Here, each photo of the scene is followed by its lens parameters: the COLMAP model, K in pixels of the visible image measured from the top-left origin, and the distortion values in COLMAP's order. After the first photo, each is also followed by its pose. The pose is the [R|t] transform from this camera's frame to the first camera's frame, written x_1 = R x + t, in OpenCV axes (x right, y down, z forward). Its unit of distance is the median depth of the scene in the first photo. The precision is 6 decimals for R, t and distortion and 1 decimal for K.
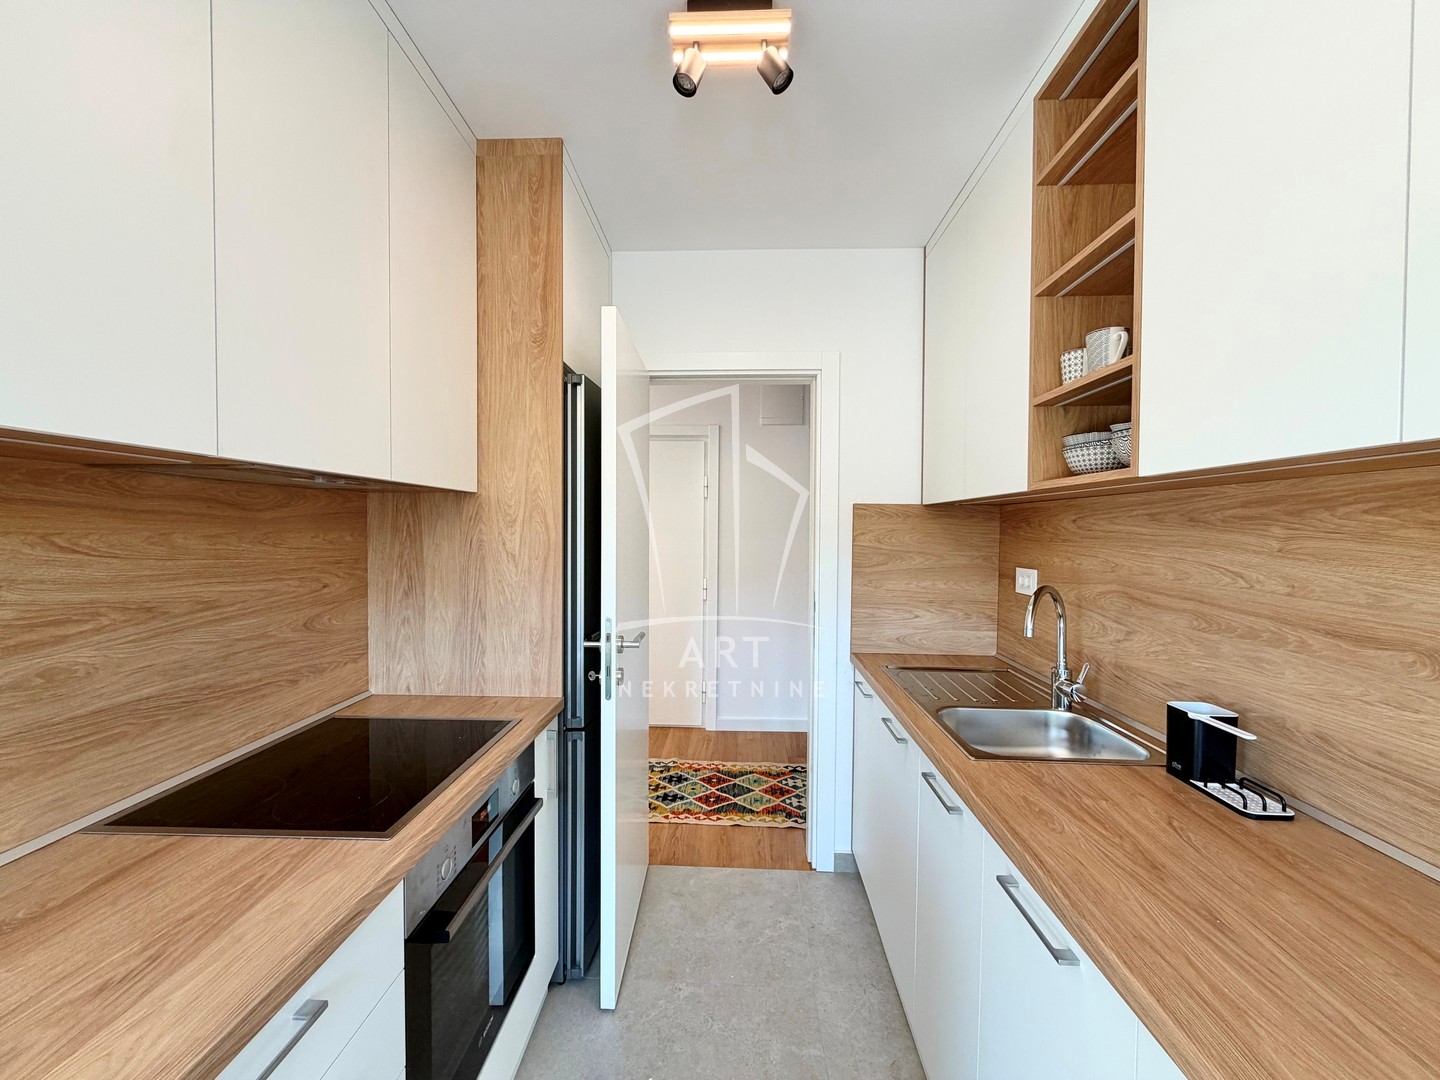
lens RADIAL K [[573.3, 0, 711.9], [0, 573.3, 541.4], [0, 0, 1]] dist [-0.001259, -0.000095]
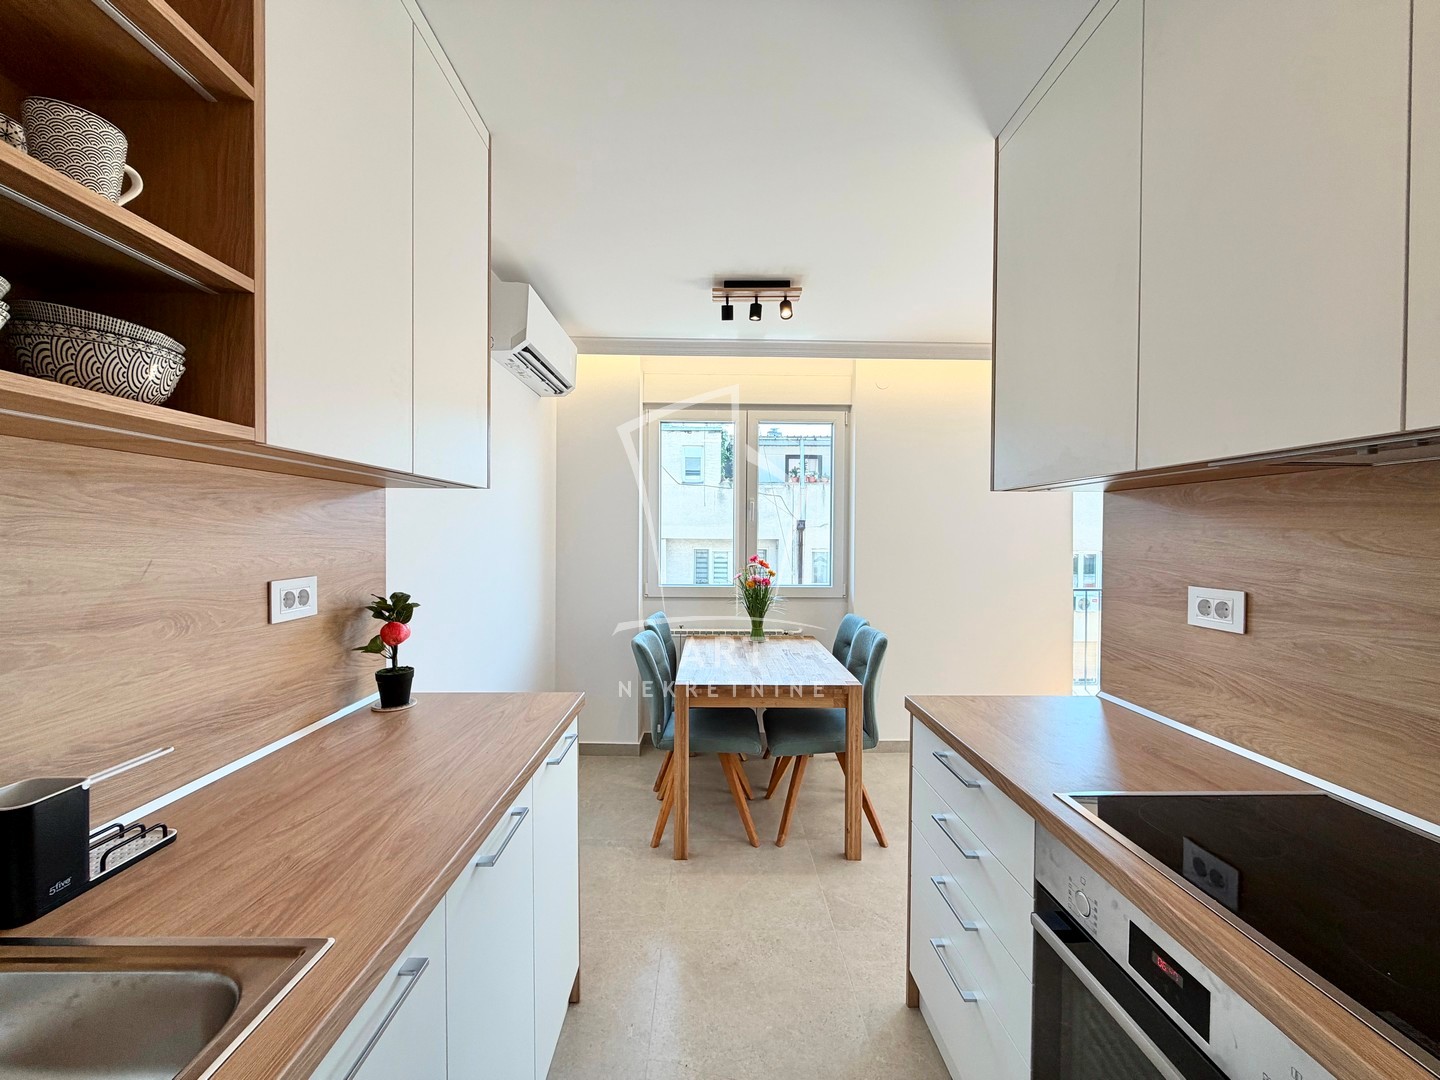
lens RADIAL K [[573.3, 0, 711.9], [0, 573.3, 541.4], [0, 0, 1]] dist [-0.001259, -0.000095]
pose [[-0.998439, -0.011044, -0.054755, 0.177880], [-0.012986, 0.999295, 0.035228, -0.013939], [0.054327, 0.035884, -0.997878, 1.991851]]
